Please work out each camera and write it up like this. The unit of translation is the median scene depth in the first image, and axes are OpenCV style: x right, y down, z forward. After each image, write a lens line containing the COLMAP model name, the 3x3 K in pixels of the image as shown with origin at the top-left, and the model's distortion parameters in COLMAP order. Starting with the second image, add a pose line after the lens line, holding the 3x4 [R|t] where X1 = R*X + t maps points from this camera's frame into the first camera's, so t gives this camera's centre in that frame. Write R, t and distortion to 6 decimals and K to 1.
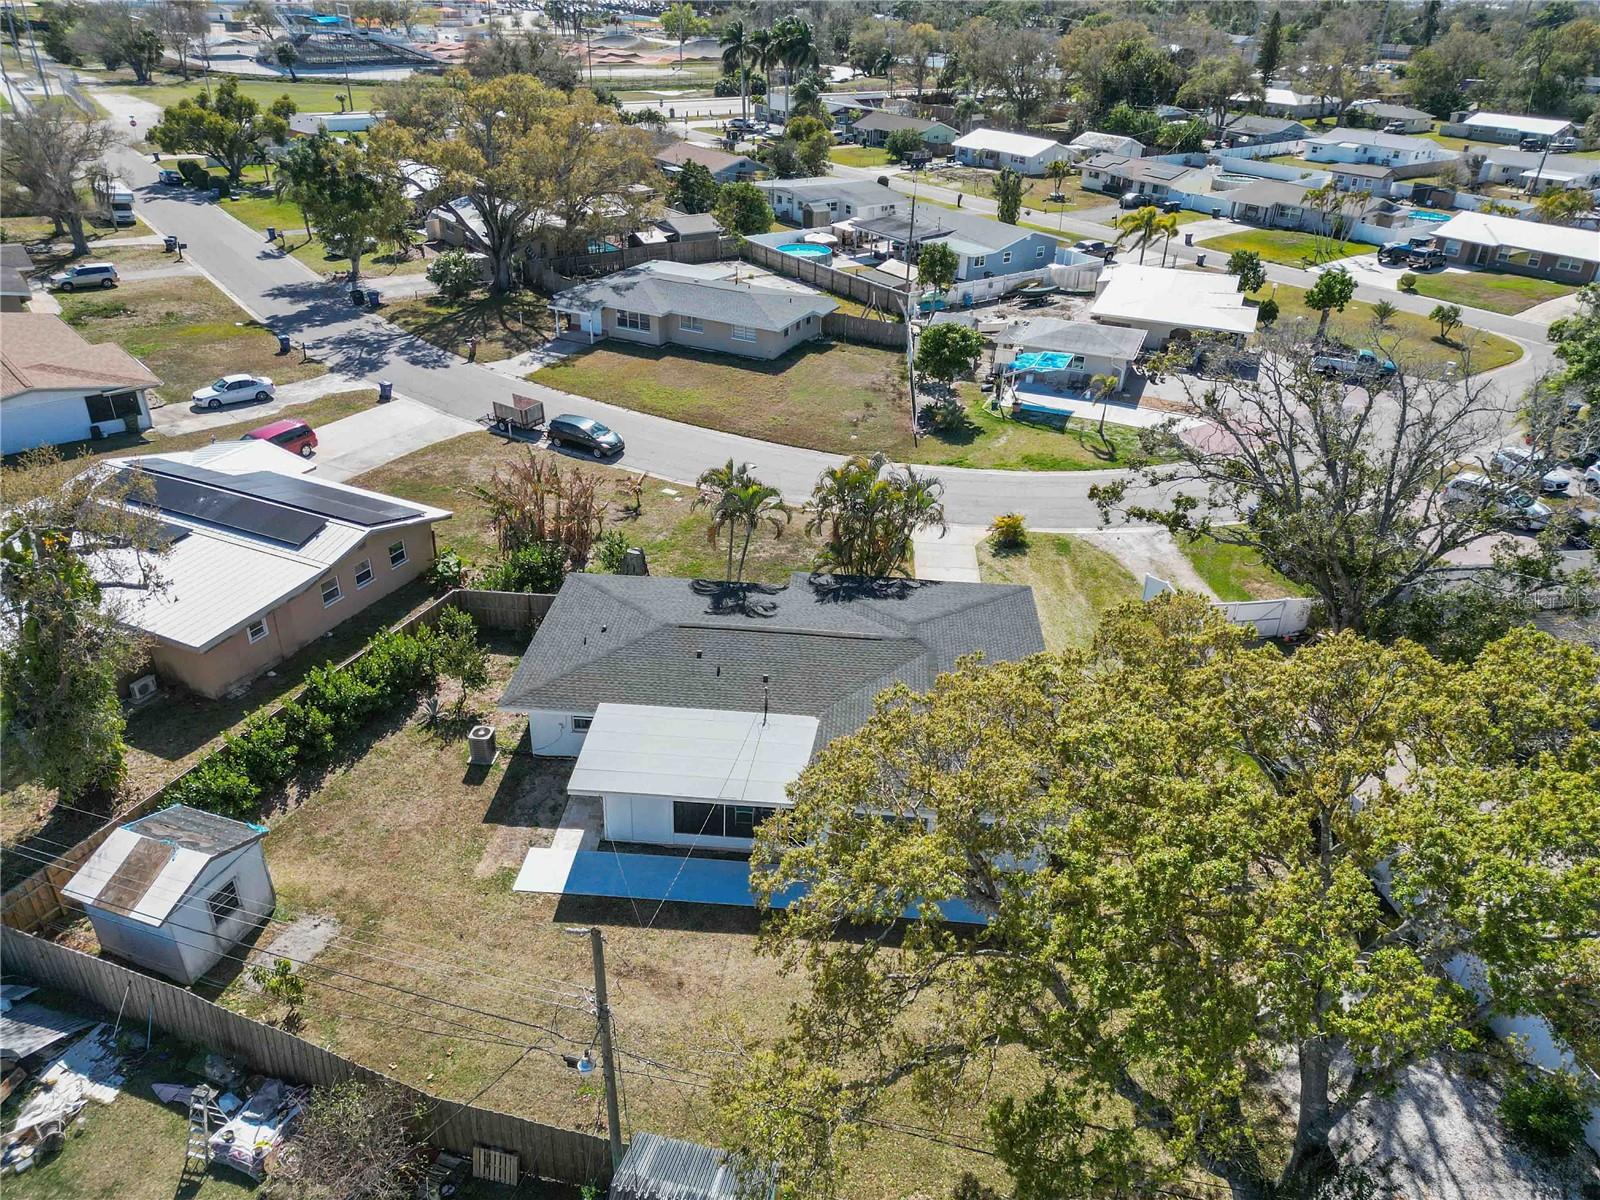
lens RADIAL K [[1117.9, 0, 808.1], [0, 1117.9, 603.1], [0, 0, 1]] dist [0.071536, -0.060634]
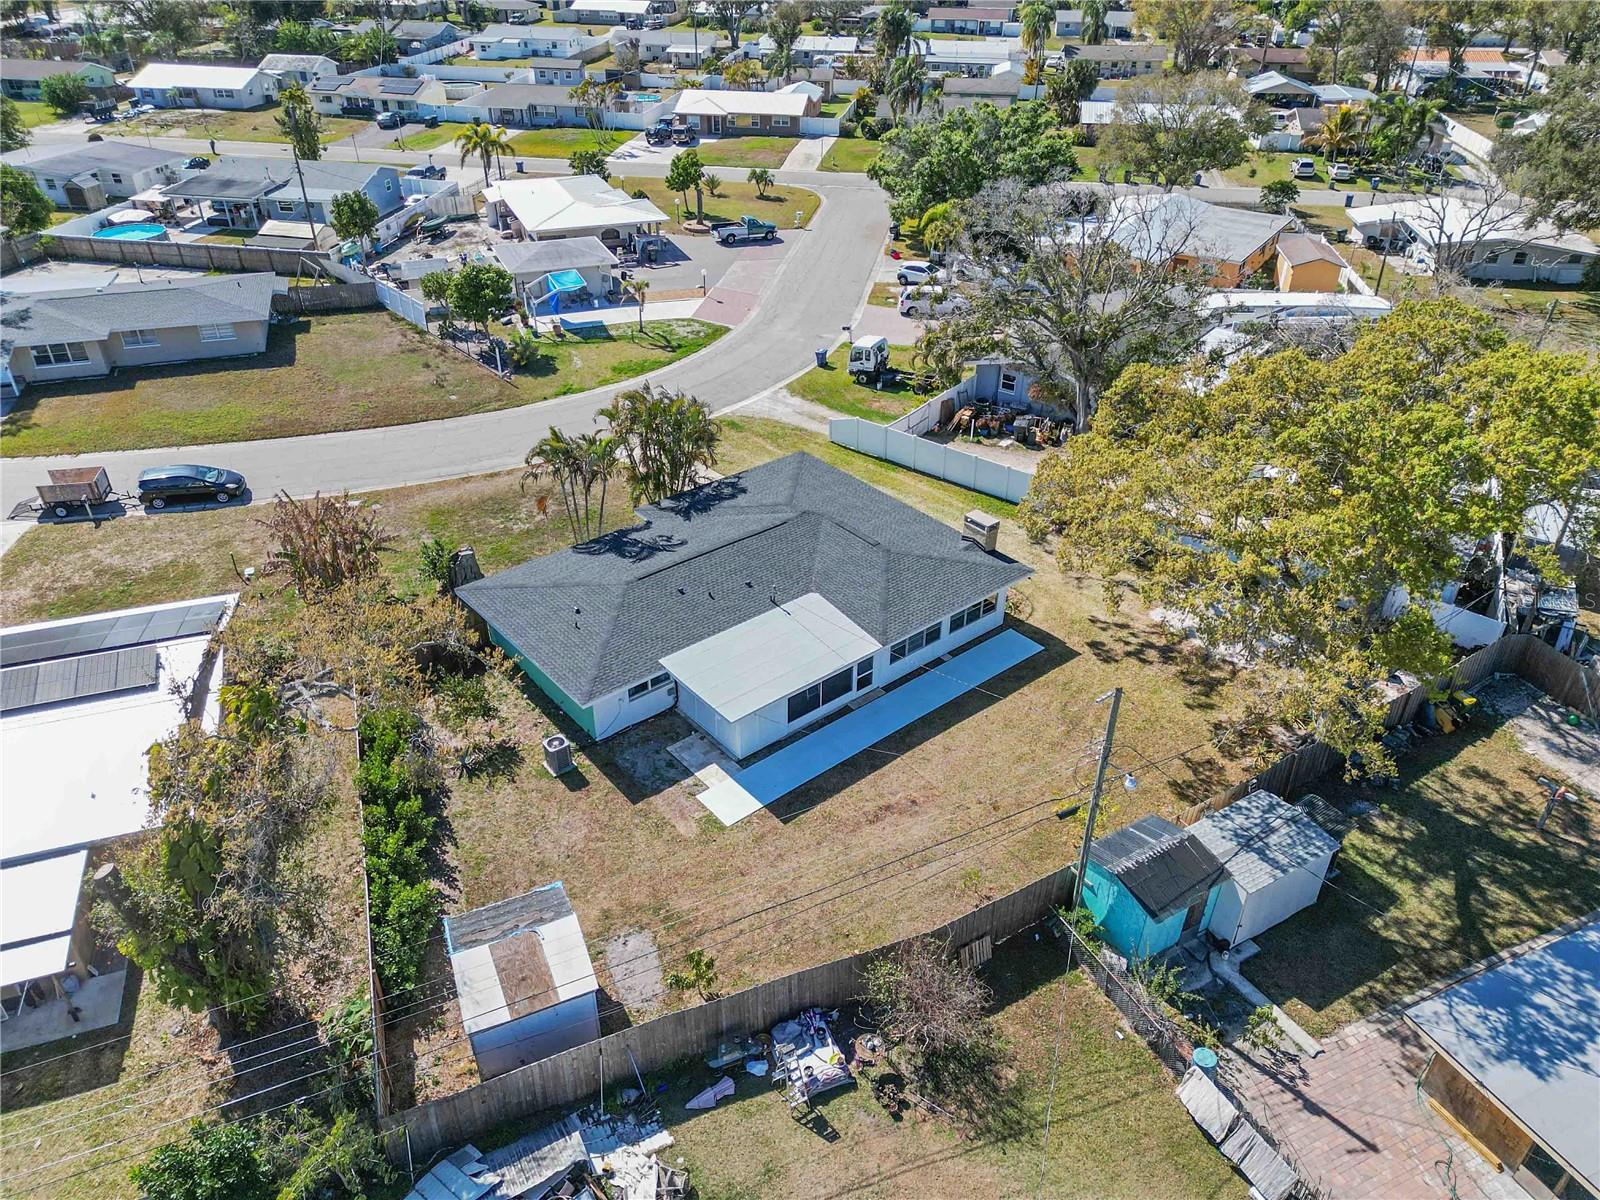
lens RADIAL K [[1117.9, 0, 788.3], [0, 1117.9, 599.5], [0, 0, 1]] dist [0.071536, -0.060634]
pose [[0.721276, -0.396536, 0.567909, -0.296336], [0.354010, 0.915776, 0.189817, -0.053746], [-0.595347, 0.064135, 0.800905, 0.028054]]
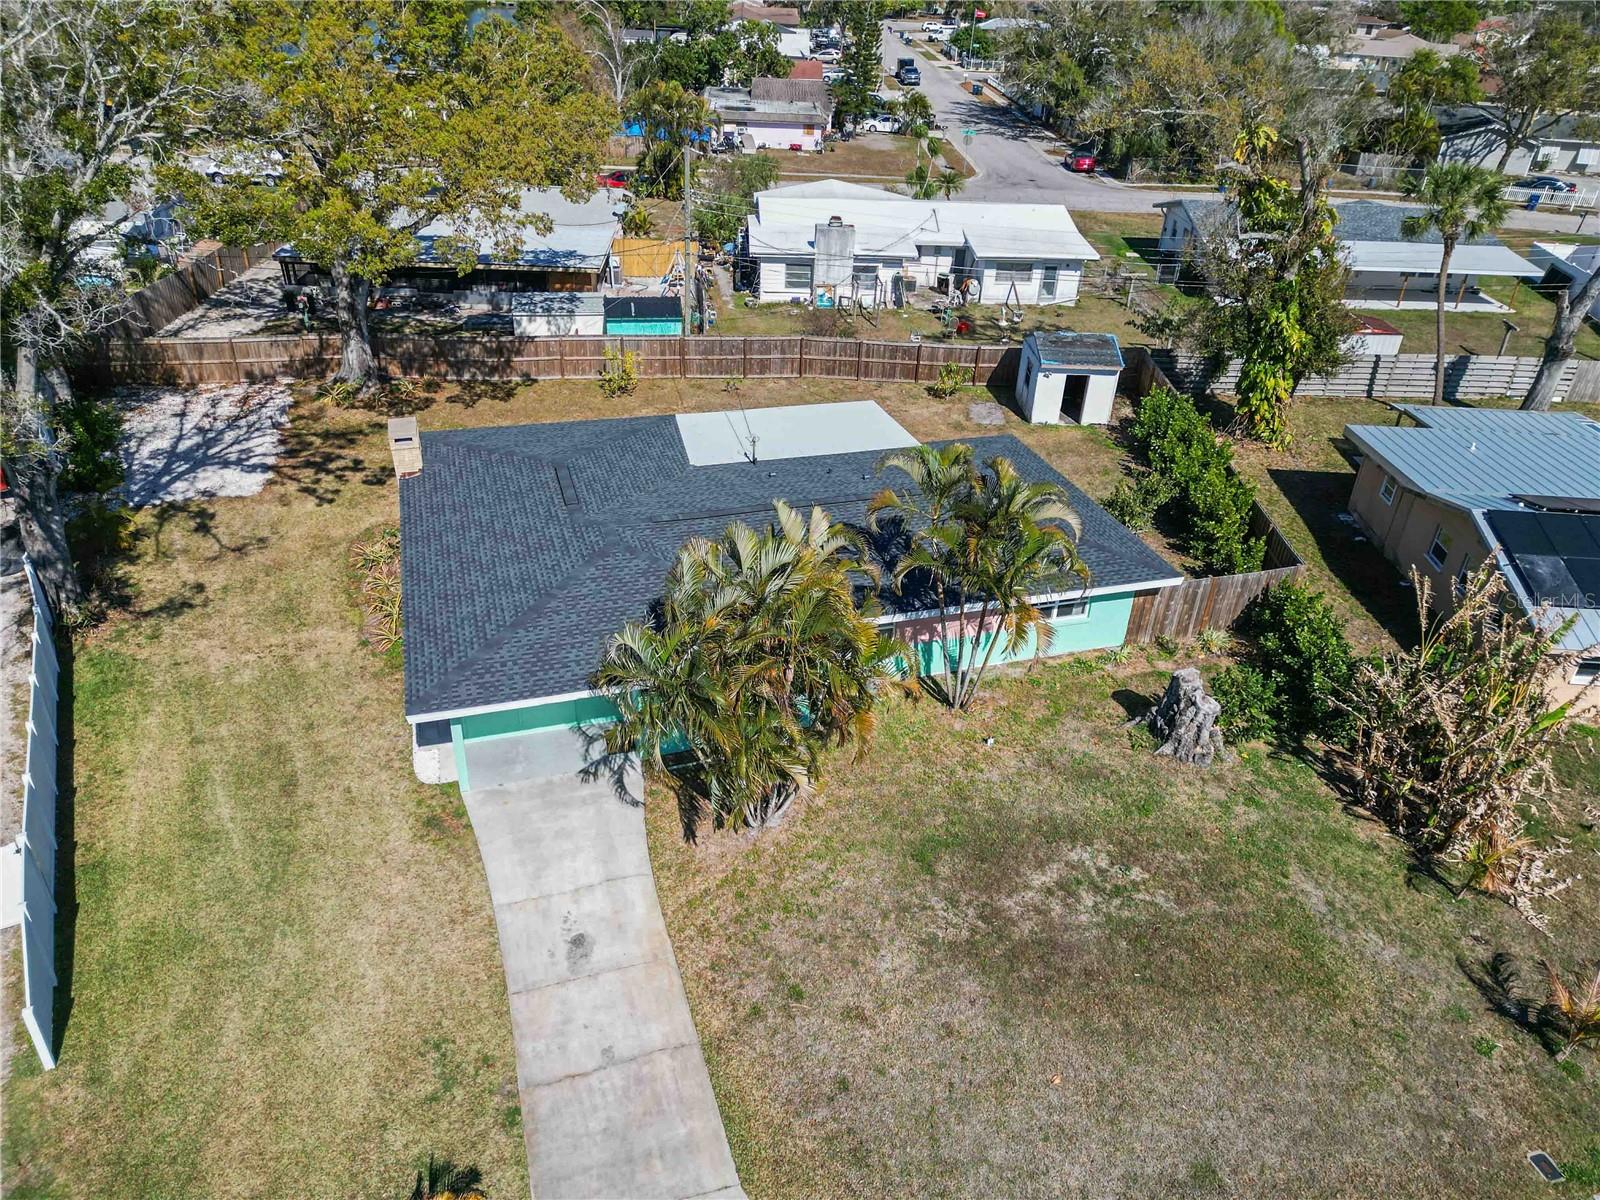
lens RADIAL K [[1117.9, 0, 797.7], [0, 1117.9, 607.2], [0, 0, 1]] dist [0.071536, -0.060634]
pose [[-0.929914, 0.129716, -0.344142, 0.111091], [-0.238587, 0.499342, 0.832907, -0.264114], [0.279886, 0.856639, -0.433397, 0.652512]]
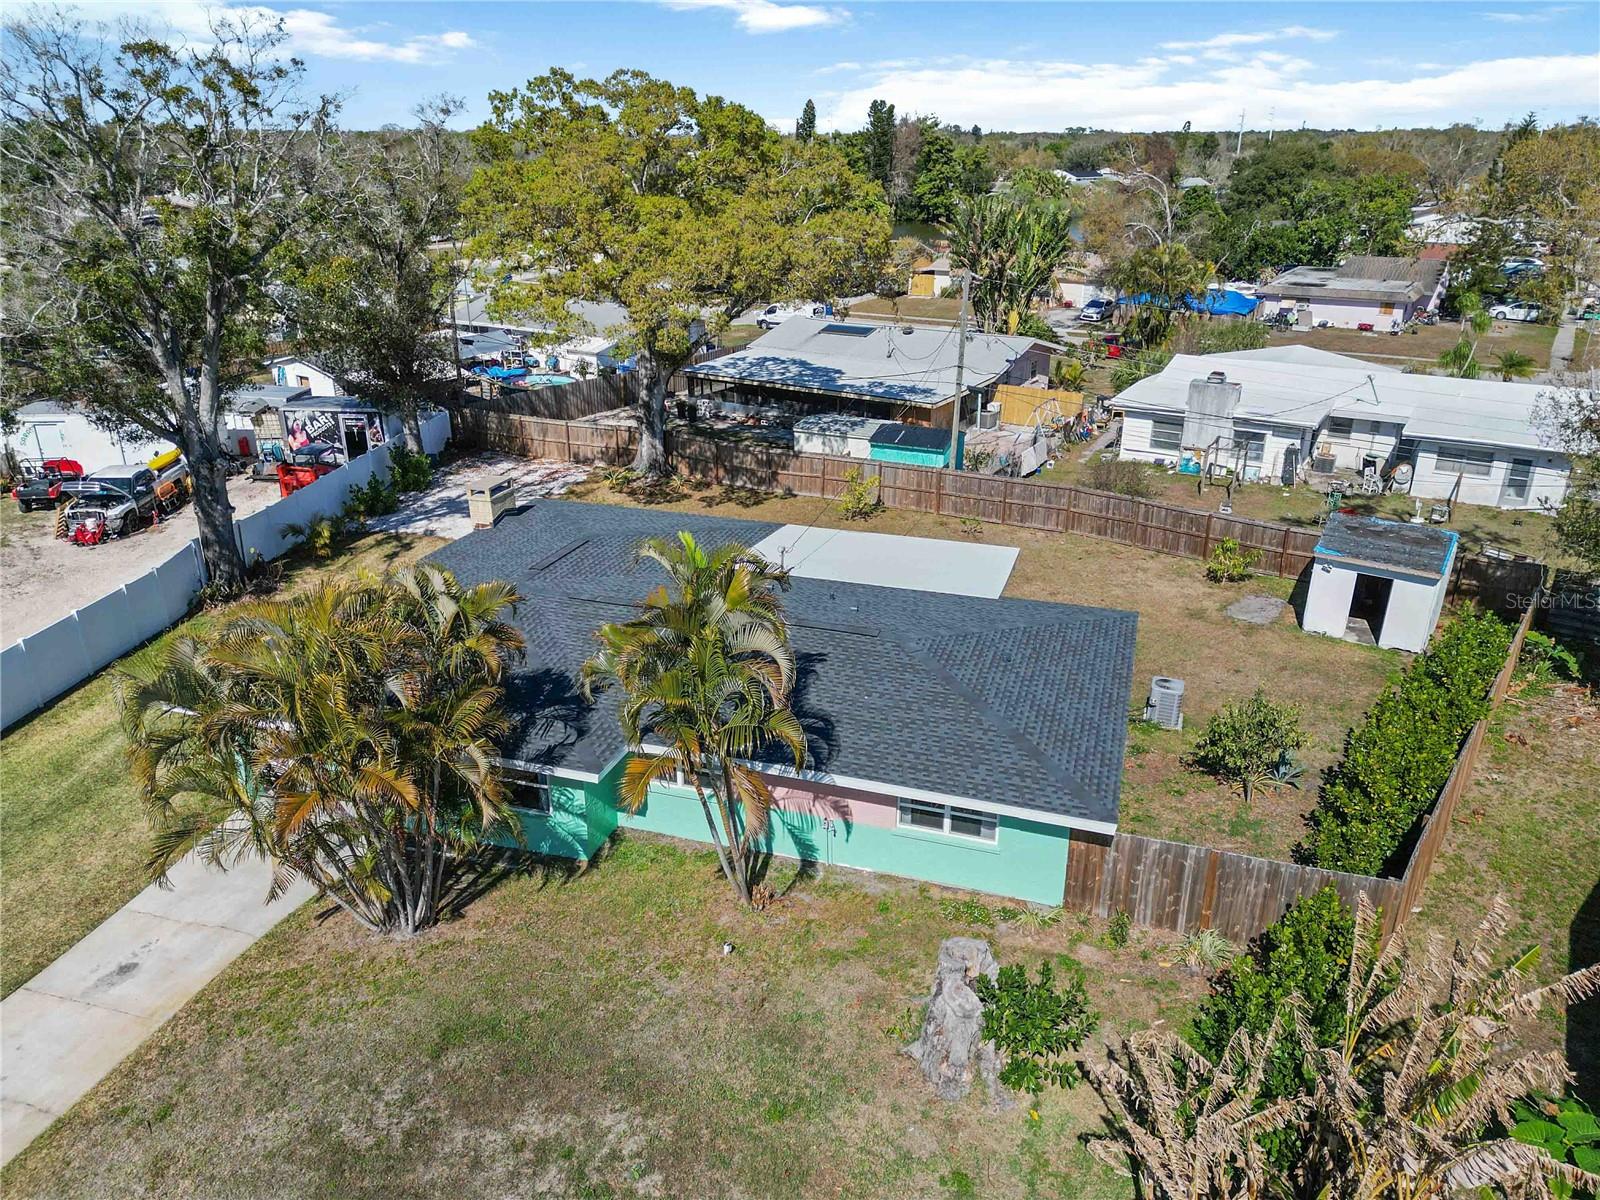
lens RADIAL K [[1117.9, 0, 795.7], [0, 1117.9, 603.9], [0, 0, 1]] dist [0.071536, -0.060634]
pose [[-0.969859, -0.119633, 0.212279, -0.093235], [0.095456, 0.615010, 0.782720, -0.222632], [-0.224193, 0.779391, -0.585053, 0.641492]]
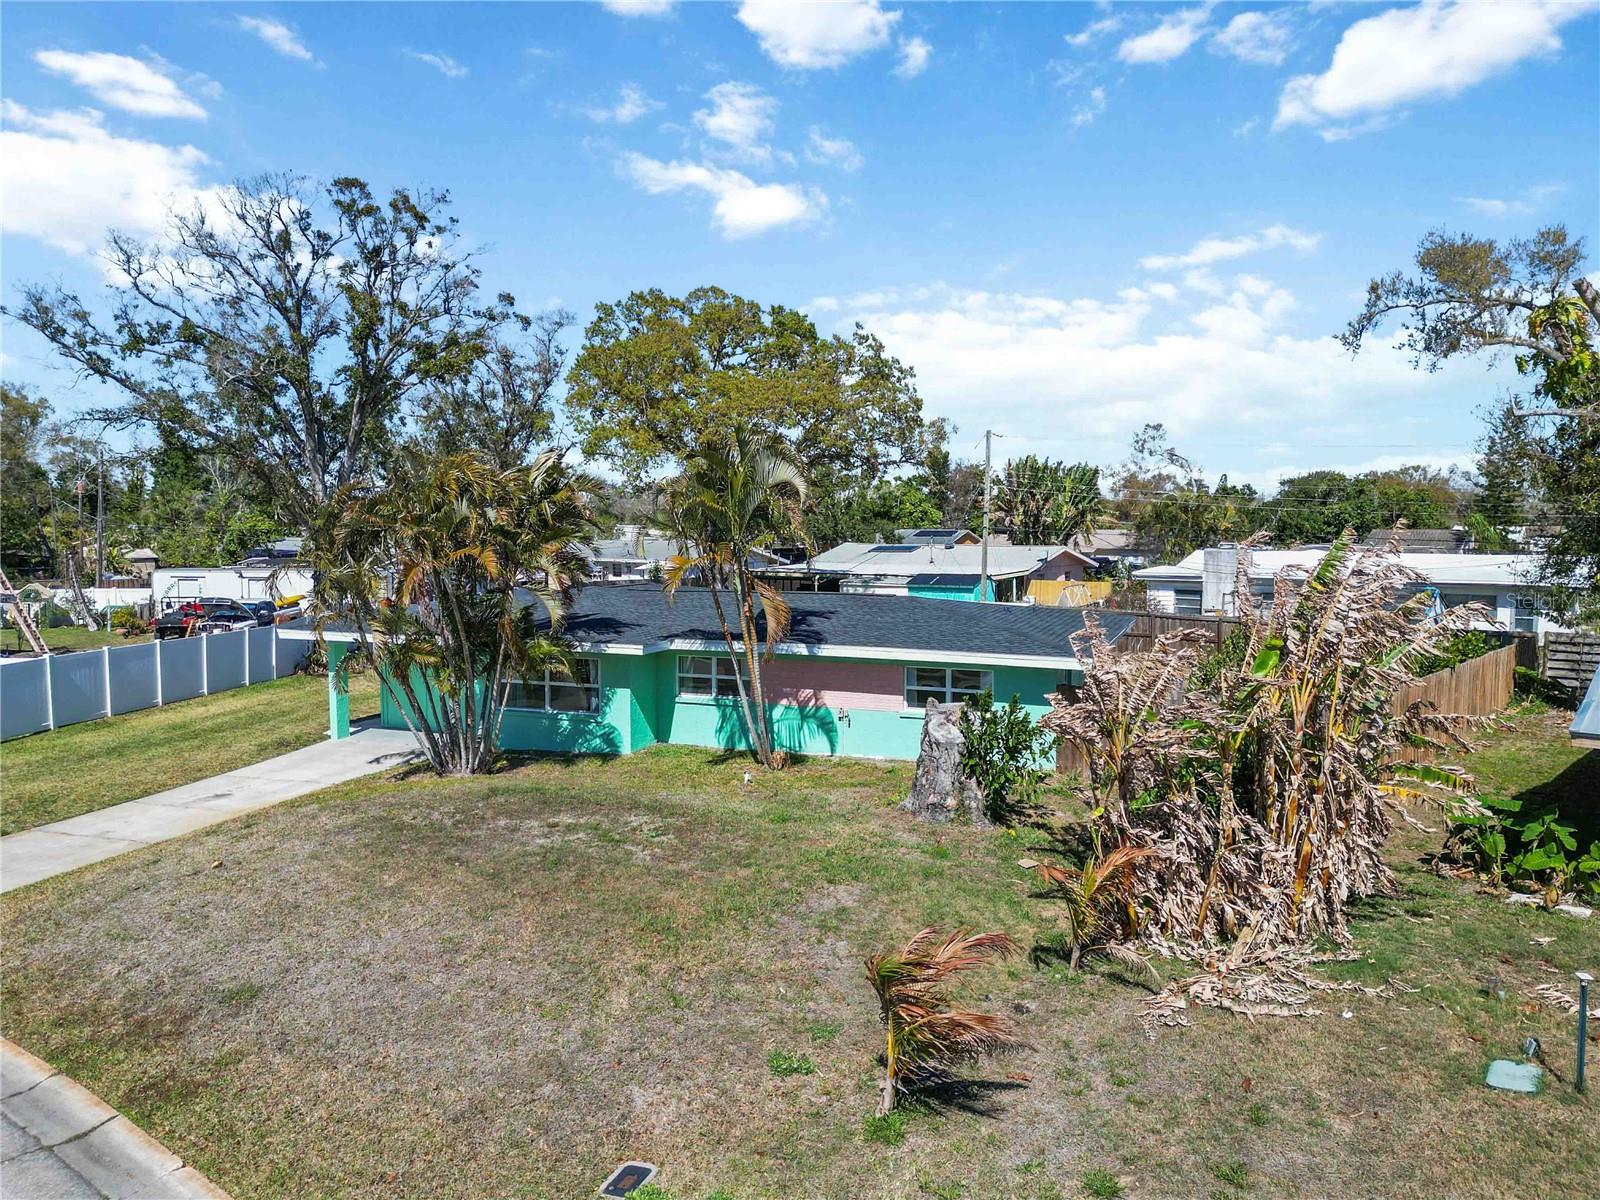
lens RADIAL K [[1117.9, 0, 794.2], [0, 1117.9, 590.1], [0, 0, 1]] dist [0.071536, -0.060634]
pose [[-0.952757, -0.051199, 0.299387, -0.123434], [0.124702, 0.832846, 0.539274, -0.172586], [-0.276953, 0.551132, -0.787115, 0.738492]]
